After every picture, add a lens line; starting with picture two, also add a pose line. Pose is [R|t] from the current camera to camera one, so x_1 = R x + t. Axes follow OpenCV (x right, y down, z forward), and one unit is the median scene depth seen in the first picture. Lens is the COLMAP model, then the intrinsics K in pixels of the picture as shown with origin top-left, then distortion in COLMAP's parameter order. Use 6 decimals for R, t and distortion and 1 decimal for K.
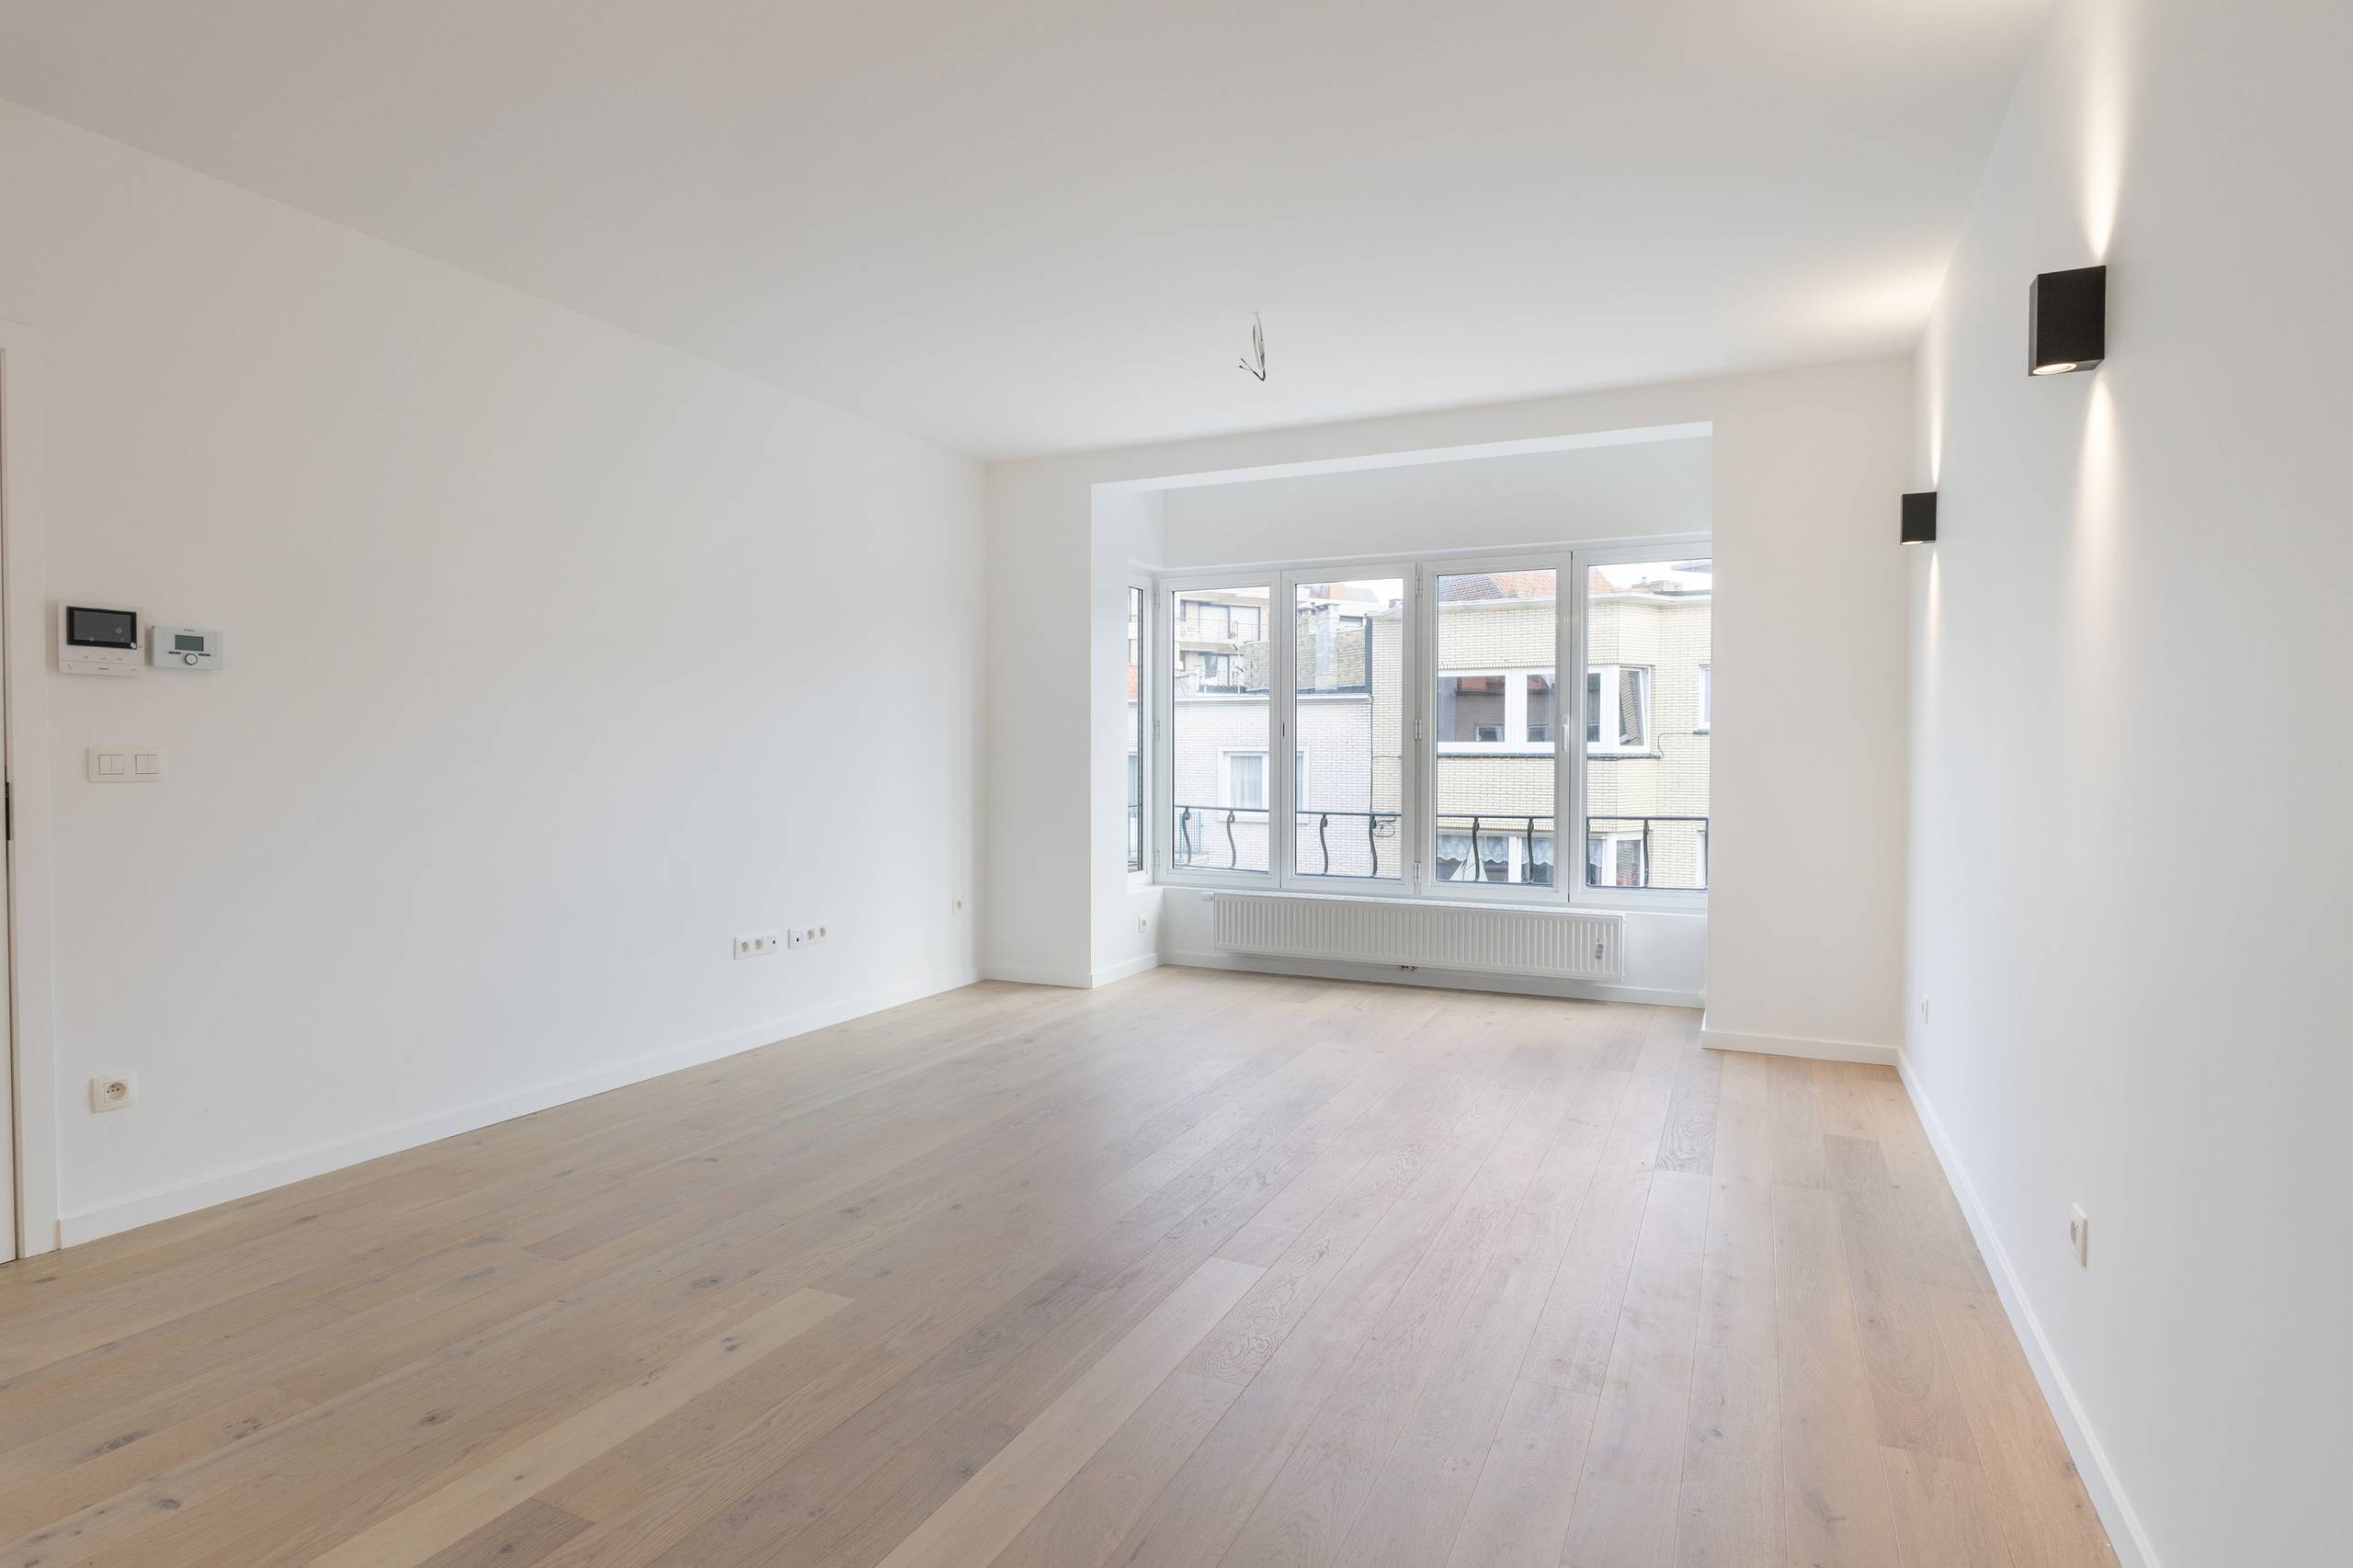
lens RADIAL K [[1227.9, 0, 1226.9], [0, 1227.9, 764.0], [0, 0, 1]] dist [-0.003549, -0.002639]
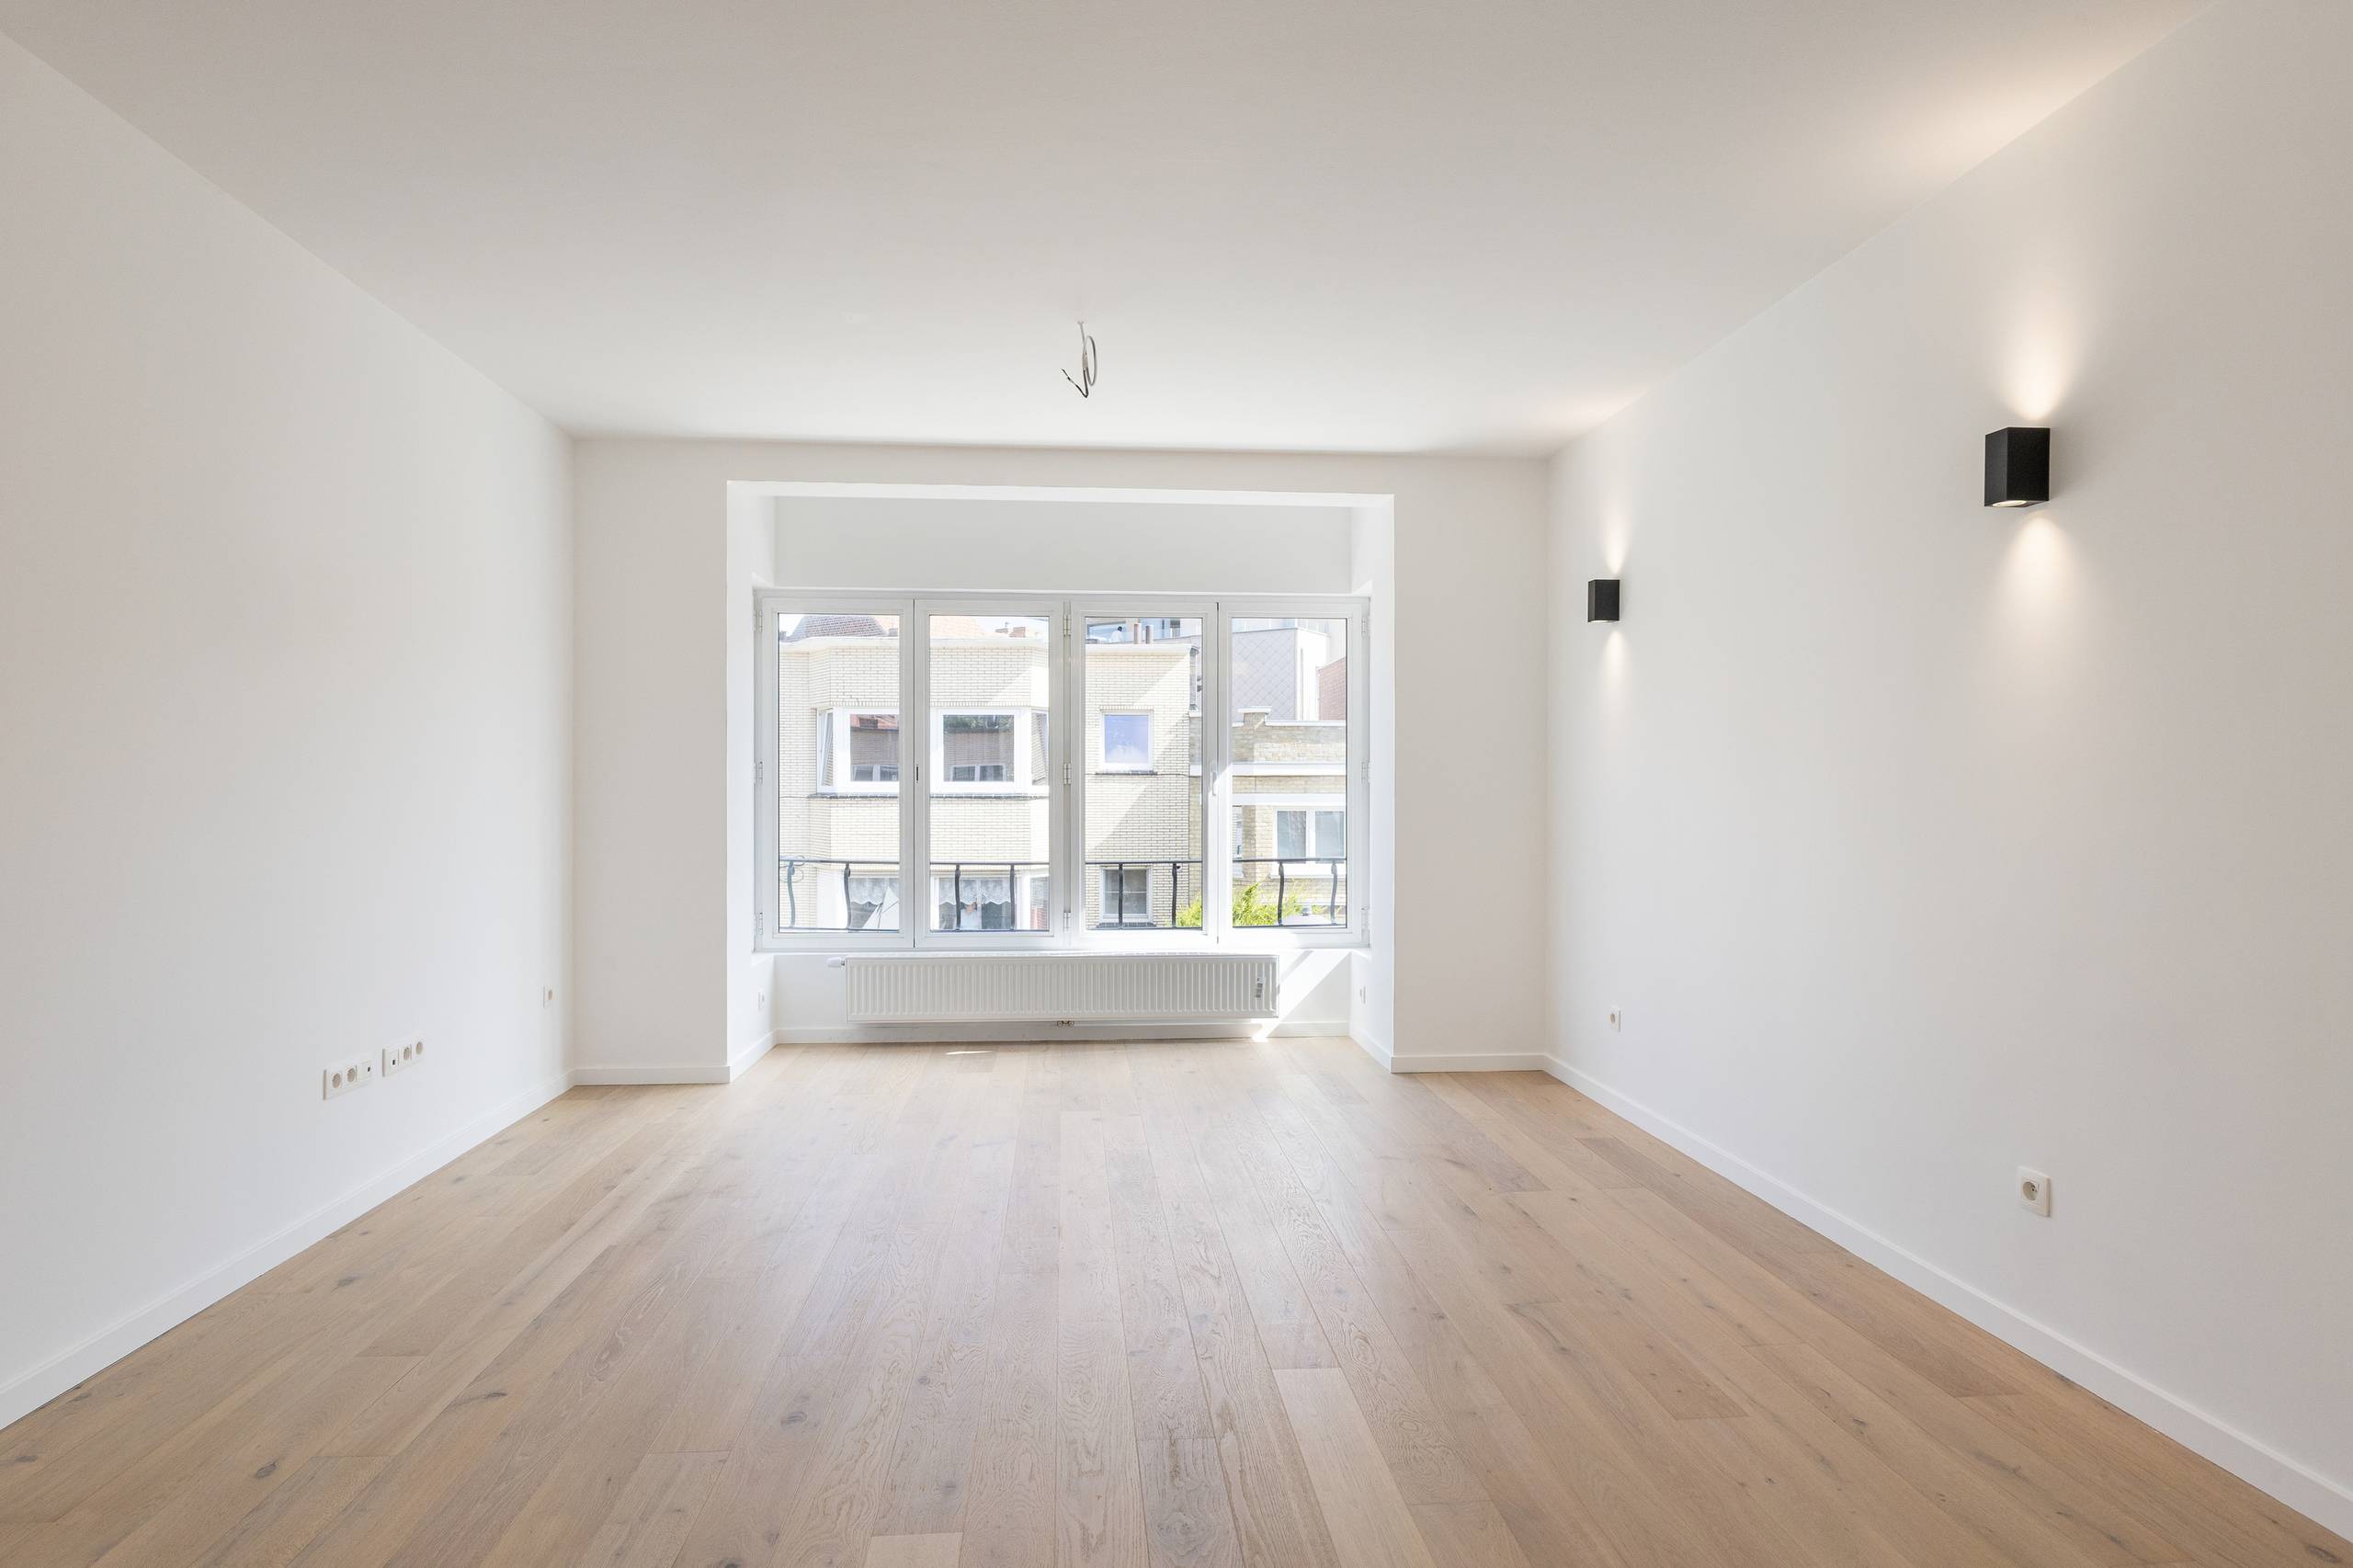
lens RADIAL K [[1227.9, 0, 1209.4], [0, 1227.9, 786.8], [0, 0, 1]] dist [-0.003549, -0.002639]
pose [[0.872503, 0.002829, 0.488600, -0.230003], [0.003811, 0.999913, -0.012594, -0.006326], [-0.488593, 0.012850, 0.872417, 0.109572]]
